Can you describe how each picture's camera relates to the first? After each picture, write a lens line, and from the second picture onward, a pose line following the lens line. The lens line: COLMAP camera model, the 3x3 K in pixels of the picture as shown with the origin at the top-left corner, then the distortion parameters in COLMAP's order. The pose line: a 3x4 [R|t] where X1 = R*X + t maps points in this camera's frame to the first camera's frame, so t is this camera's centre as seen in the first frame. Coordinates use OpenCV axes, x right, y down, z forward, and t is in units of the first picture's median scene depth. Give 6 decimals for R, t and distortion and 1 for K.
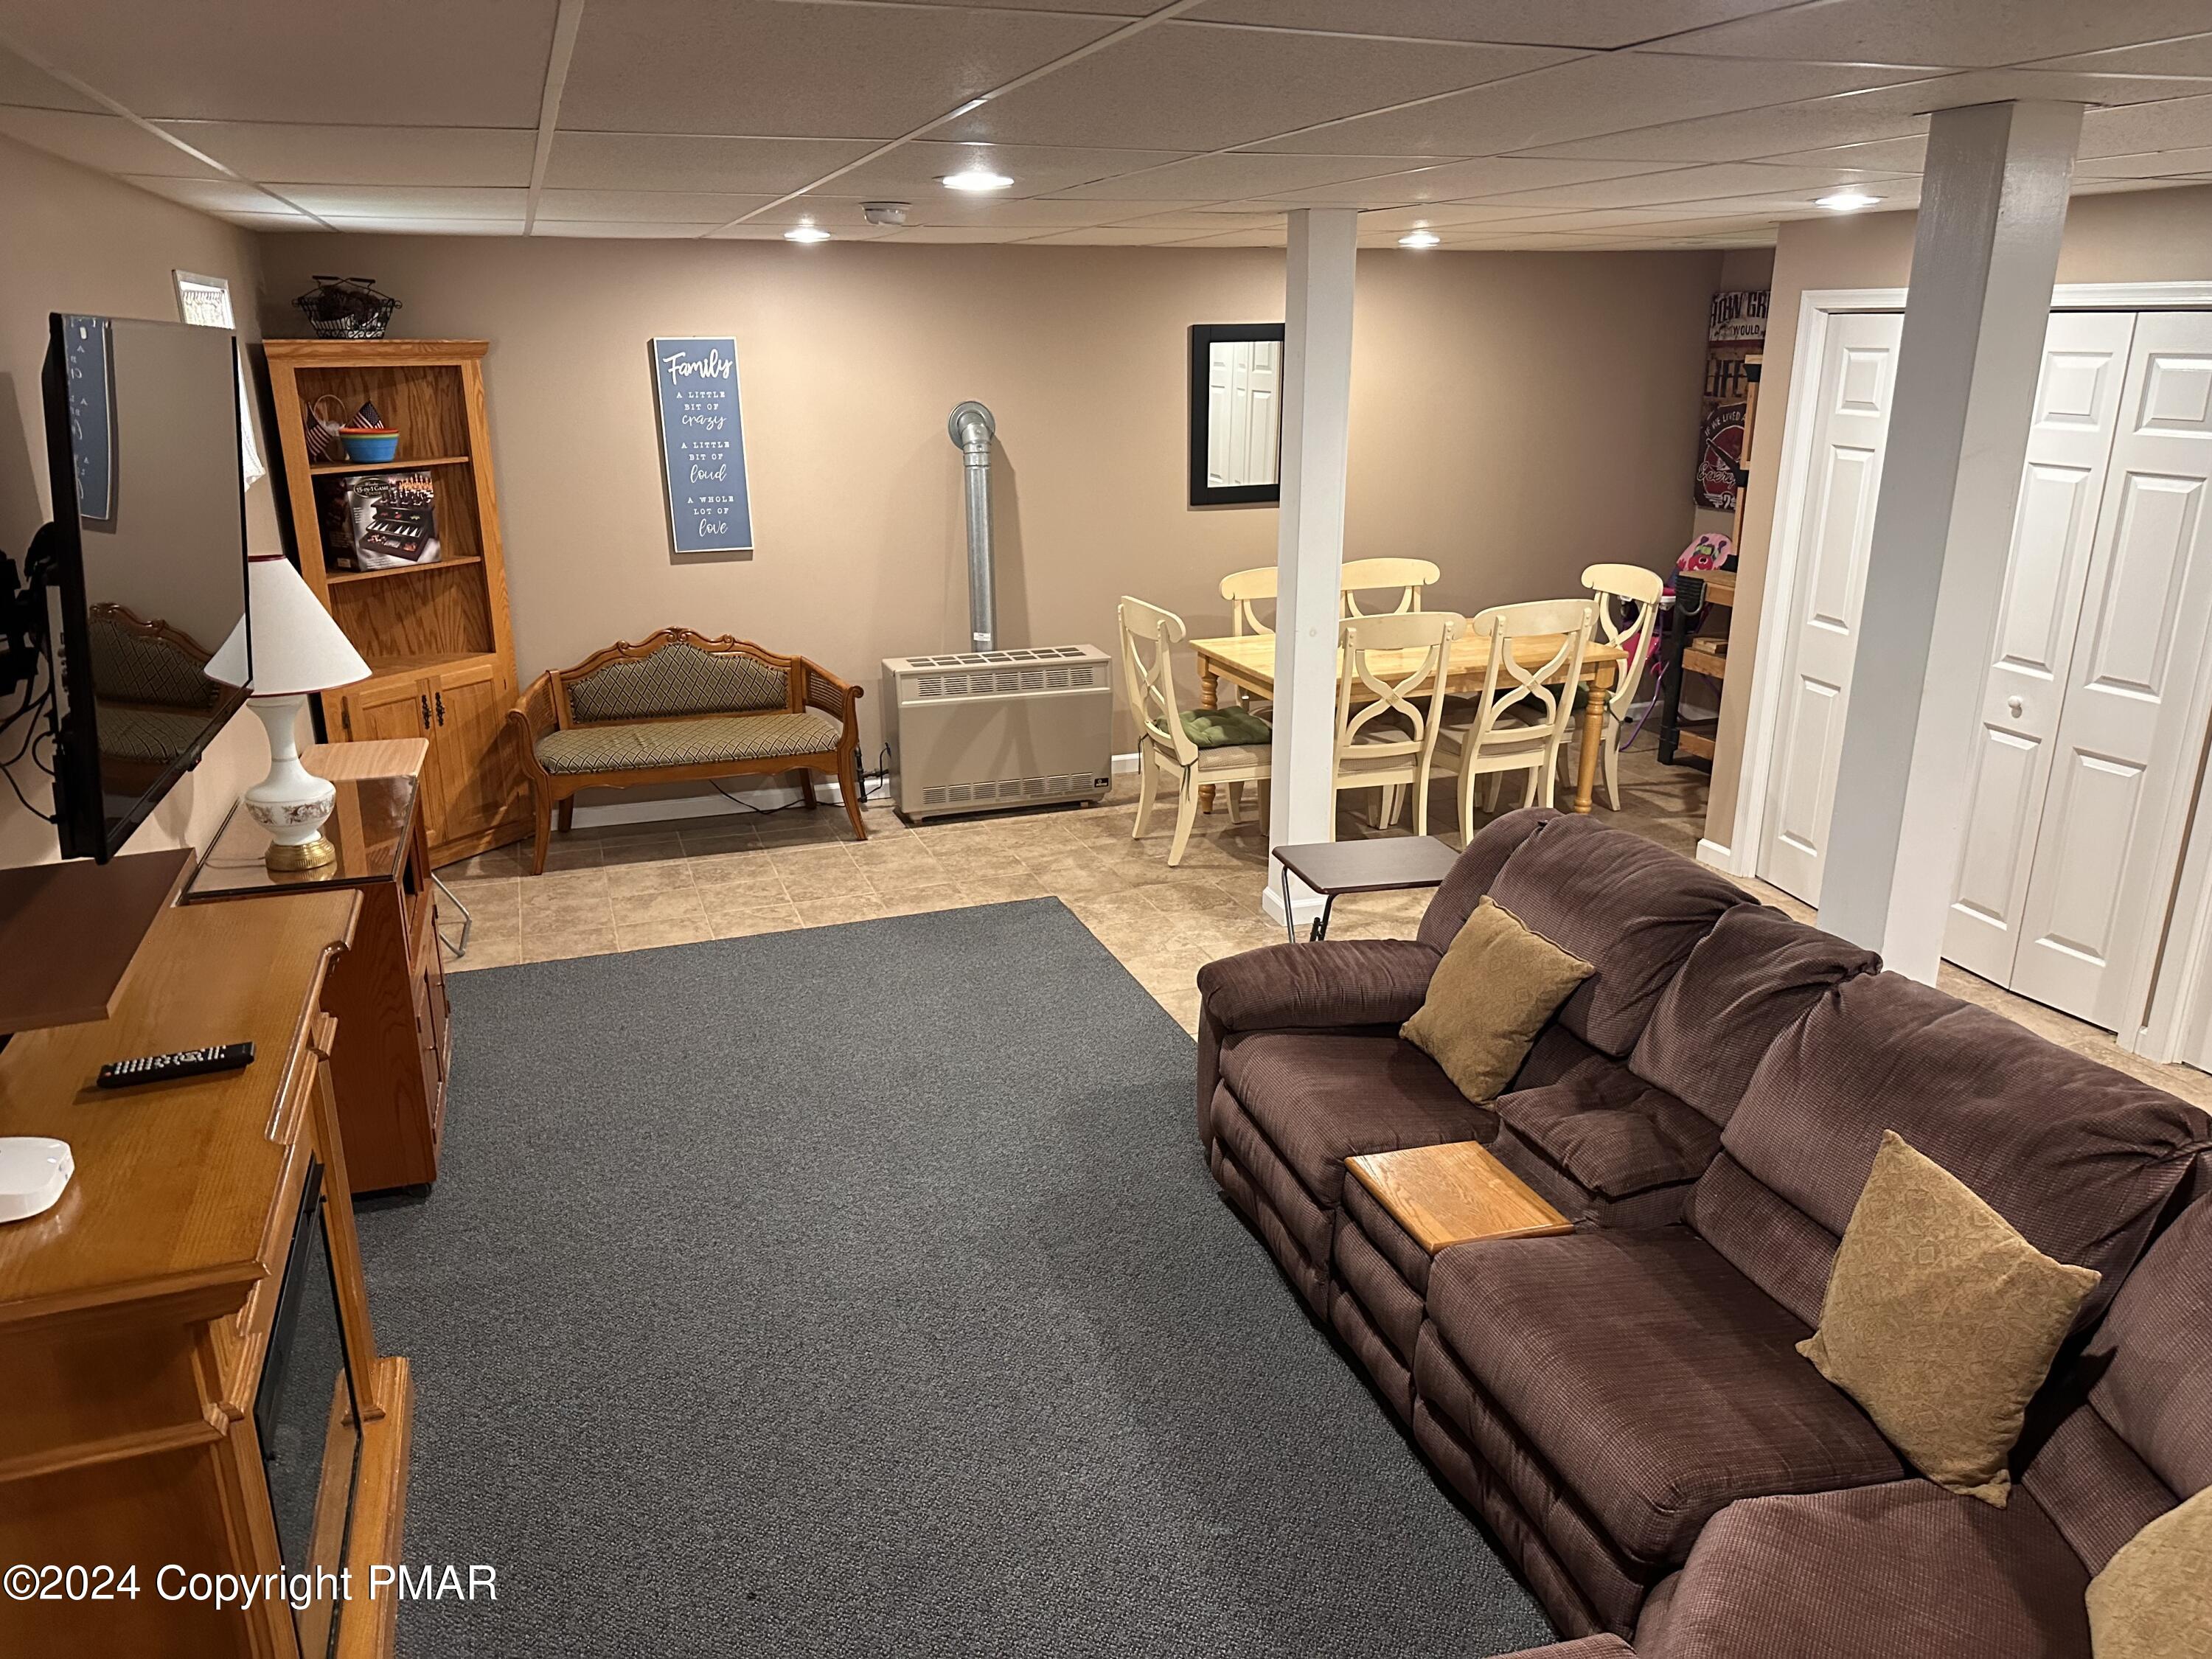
lens RADIAL K [[1531.4, 0, 1114.9], [0, 1531.4, 865.3], [0, 0, 1]] dist [0.129724, -0.214627]
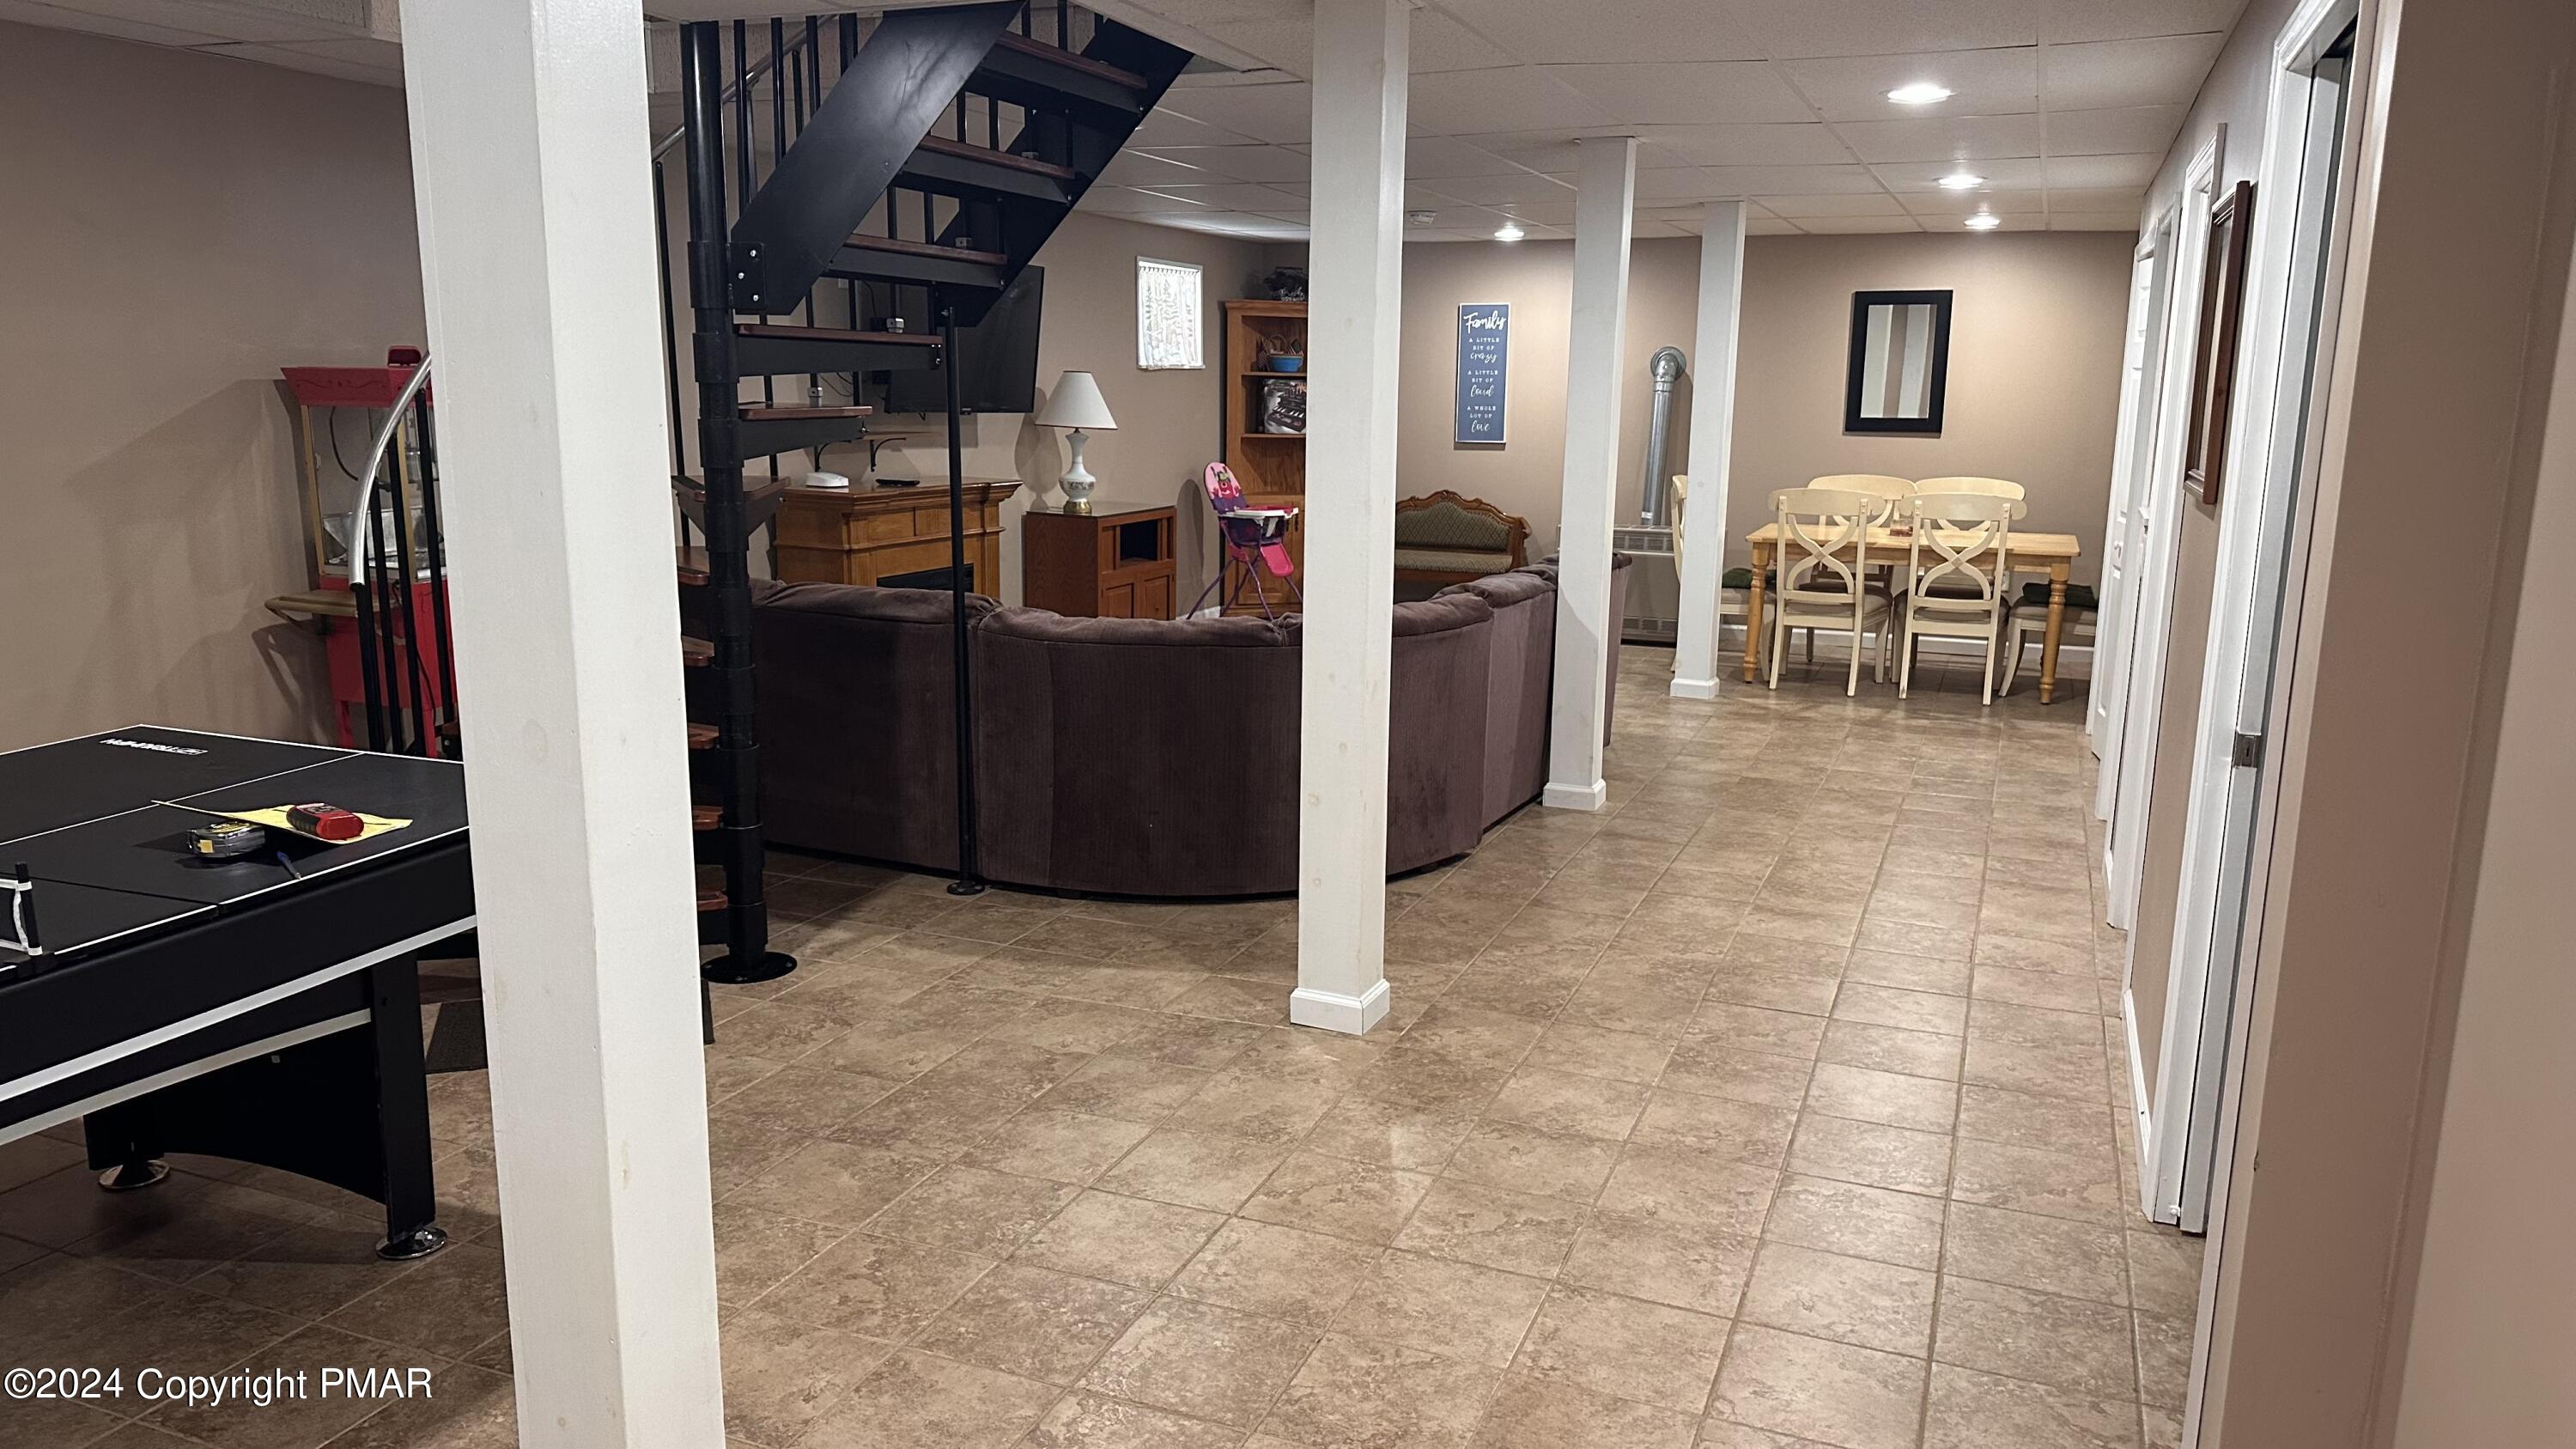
lens RADIAL K [[1813.9, 0, 1288.0], [0, 1813.9, 724.5], [0, 0, 1]] dist [0.102955, -0.000534]
pose [[0.738387, 0.144273, -0.658764, 0.865359], [-0.237159, 0.970003, -0.053389, 0.215179], [0.631300, 0.195653, 0.750453, -0.411198]]
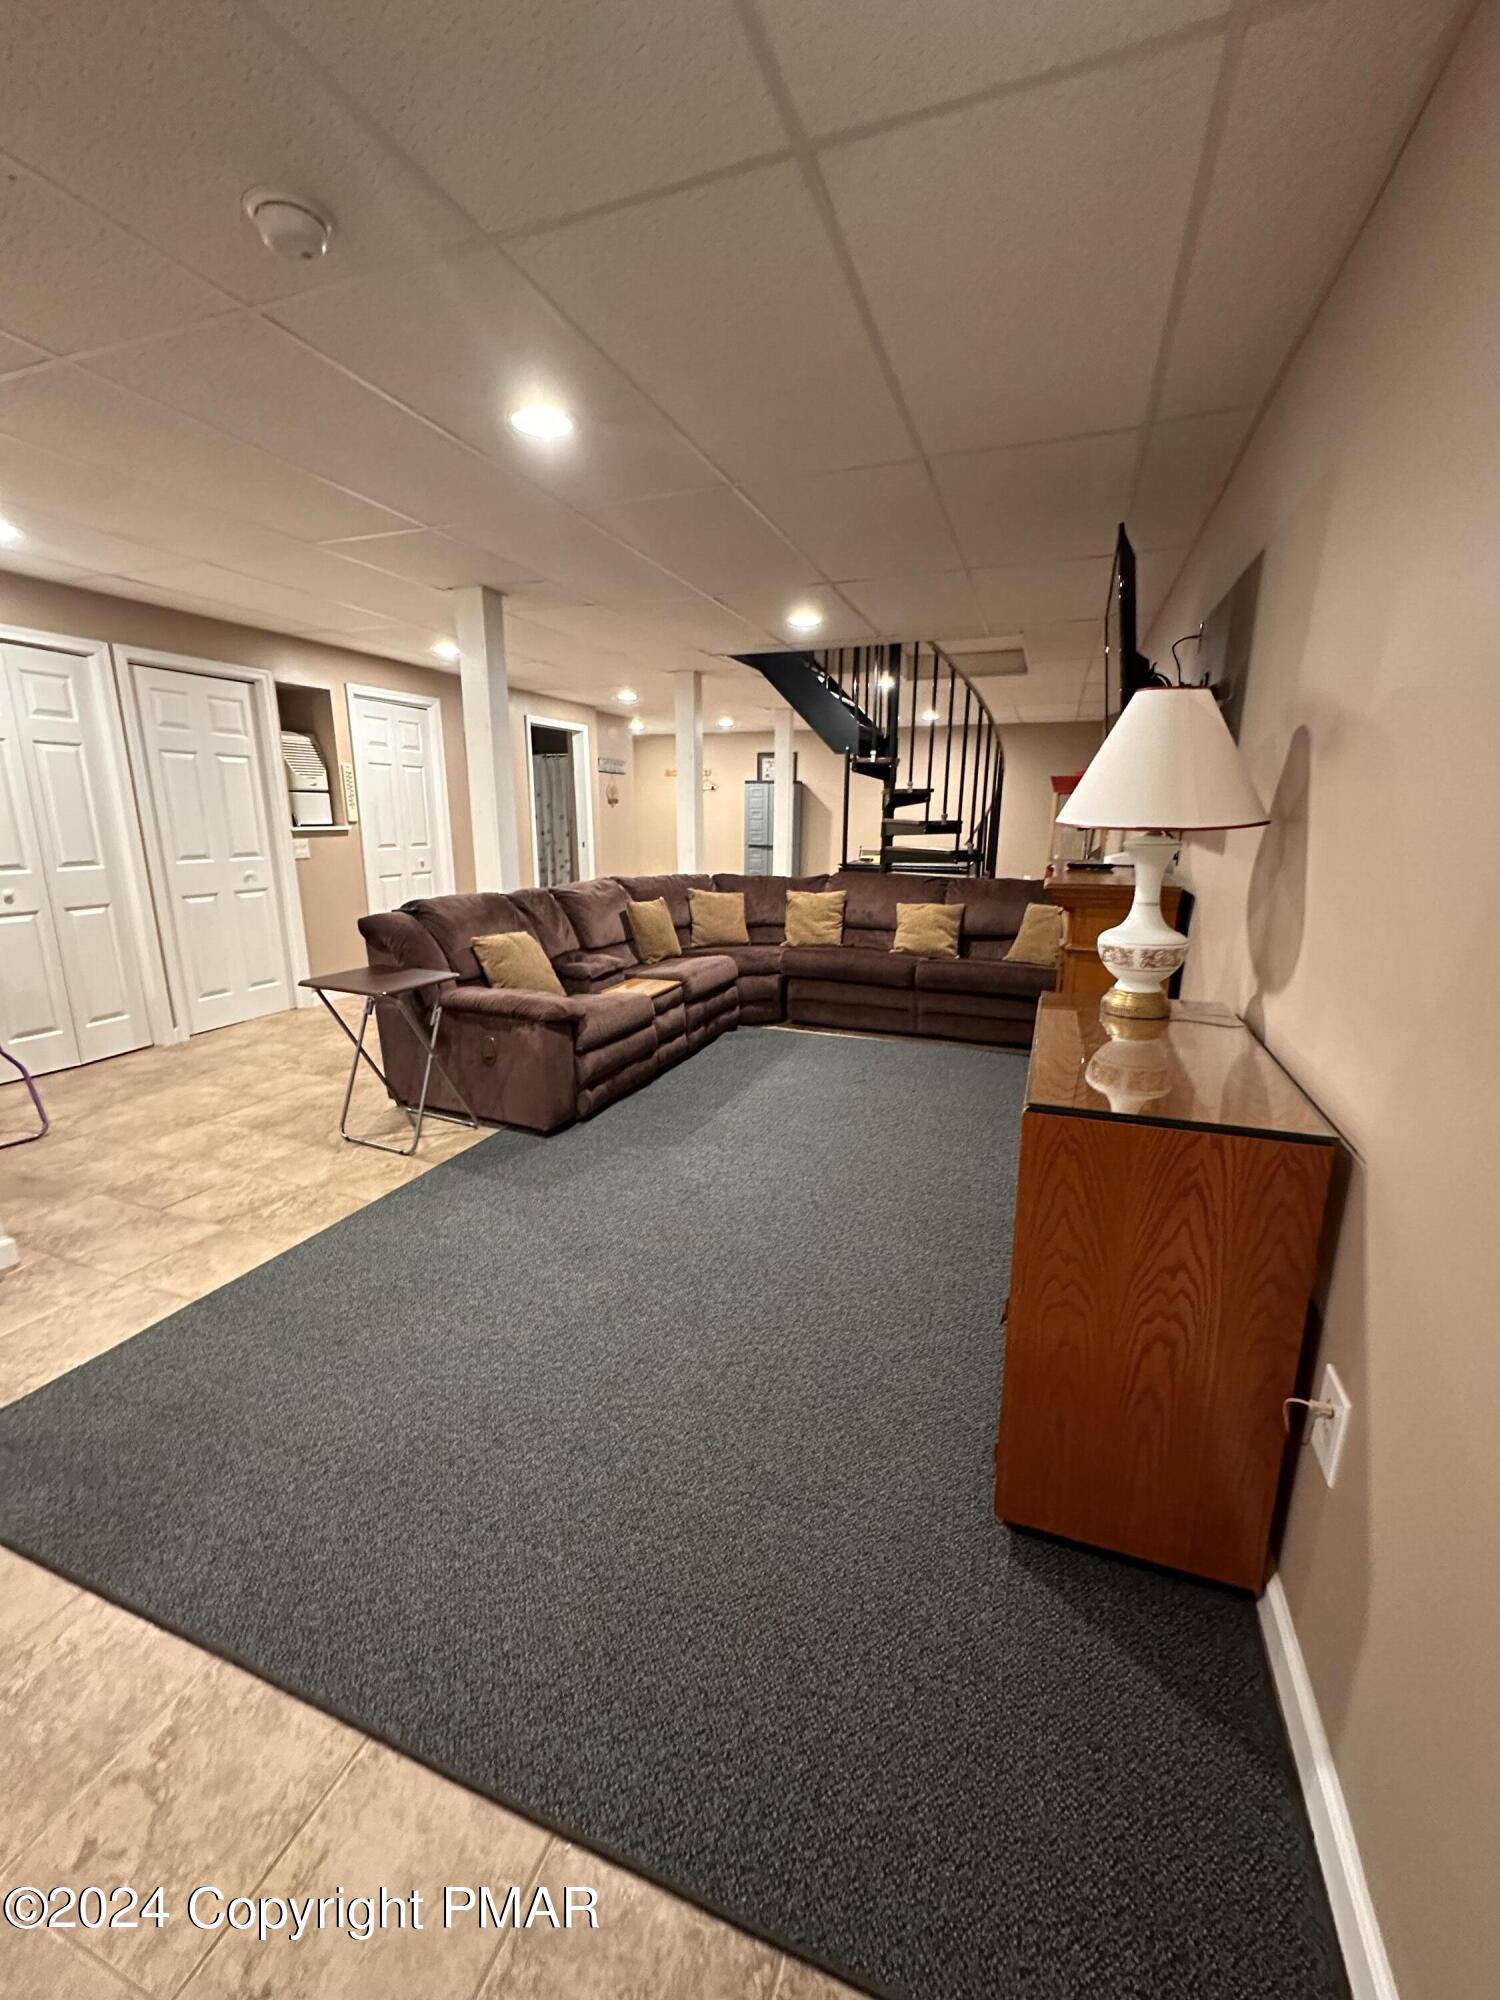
lens RADIAL K [[801.1, 0, 748.5], [0, 801.1, 1005.3], [0, 0, 1]] dist [-0.002565, 0.000522]
pose [[-0.754928, -0.154084, 0.637450, -0.406126], [0.214477, 0.860548, 0.462014, -0.177935], [-0.619745, 0.485506, -0.616604, 0.886573]]
